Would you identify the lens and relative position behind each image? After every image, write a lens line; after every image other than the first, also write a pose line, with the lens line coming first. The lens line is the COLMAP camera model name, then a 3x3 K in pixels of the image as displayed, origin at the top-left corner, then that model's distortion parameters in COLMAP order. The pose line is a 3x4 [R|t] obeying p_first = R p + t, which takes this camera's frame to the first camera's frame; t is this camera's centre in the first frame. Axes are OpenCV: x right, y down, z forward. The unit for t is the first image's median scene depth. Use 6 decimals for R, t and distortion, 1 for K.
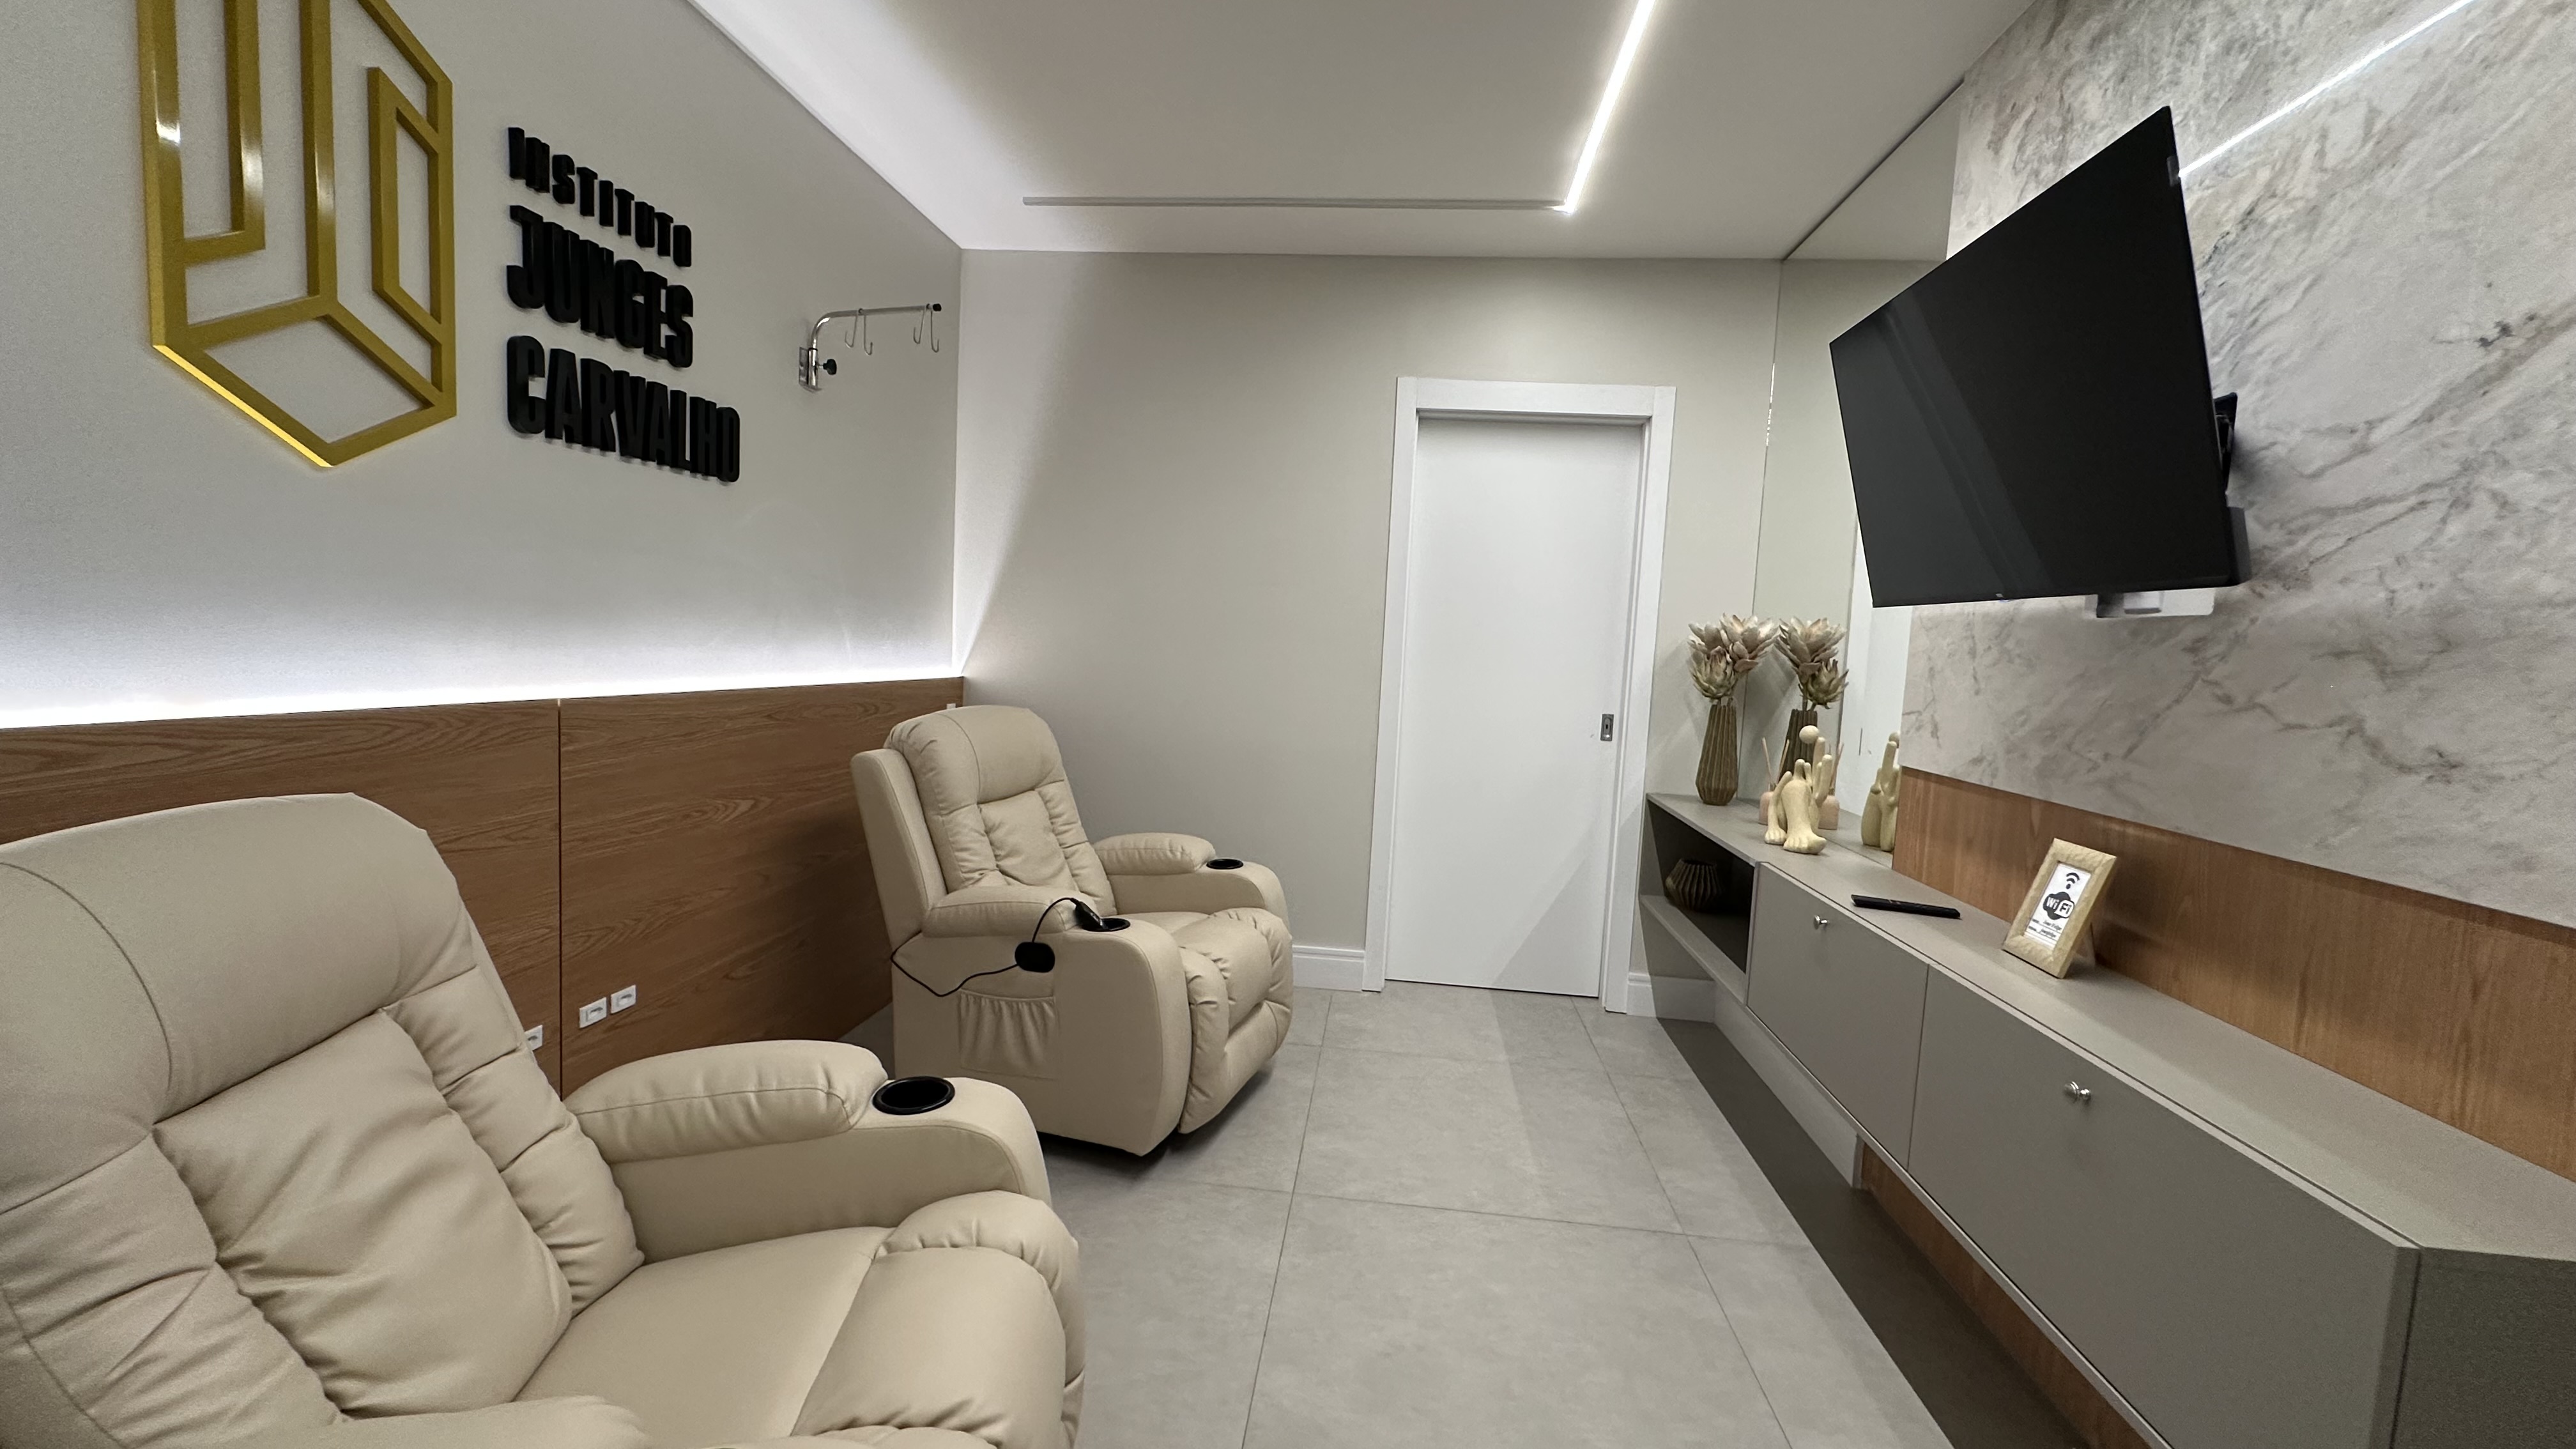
lens RADIAL K [[1053.6, 0, 1297.1], [0, 1053.6, 725.6], [0, 0, 1]] dist [-0.000941, 0.000436]
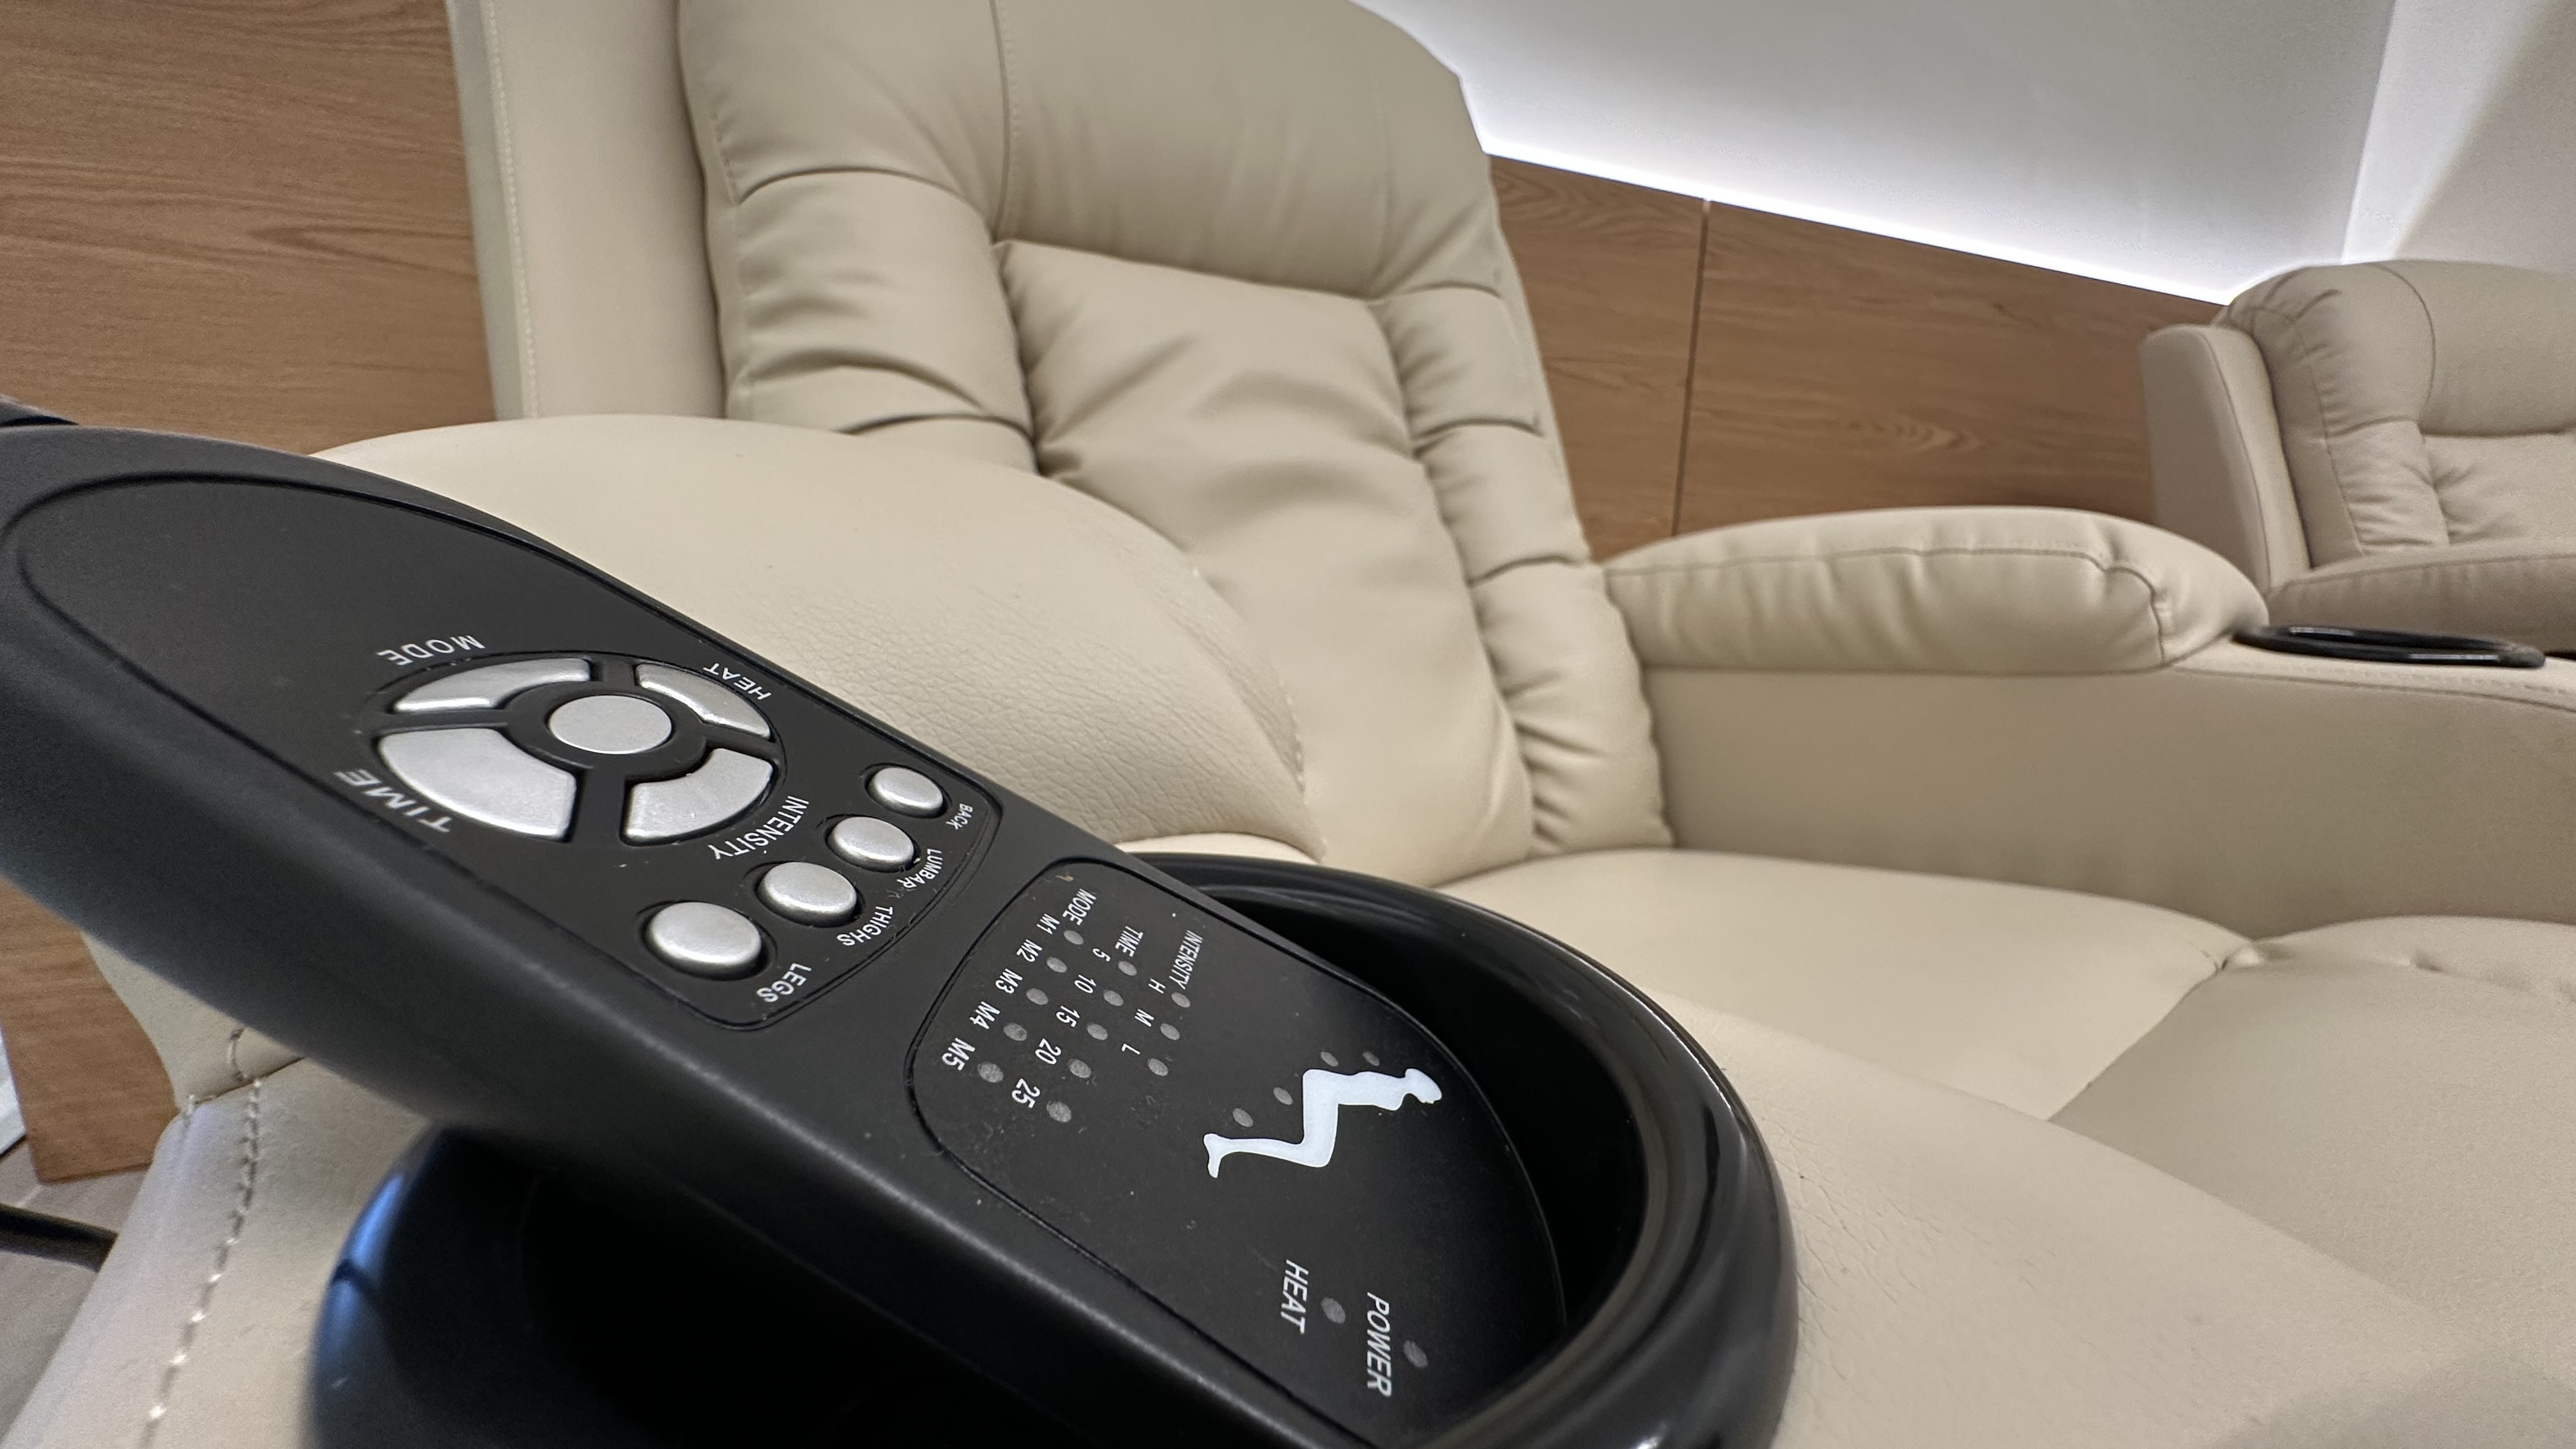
lens RADIAL K [[1053.6, 0, 1291.0], [0, 1053.6, 716.5], [0, 0, 1]] dist [-0.000941, 0.000436]
pose [[0.517005, 0.130914, -0.845912, -0.270884], [-0.079420, 0.991309, 0.104877, 0.398191], [0.852290, 0.012960, 0.522909, 0.547050]]
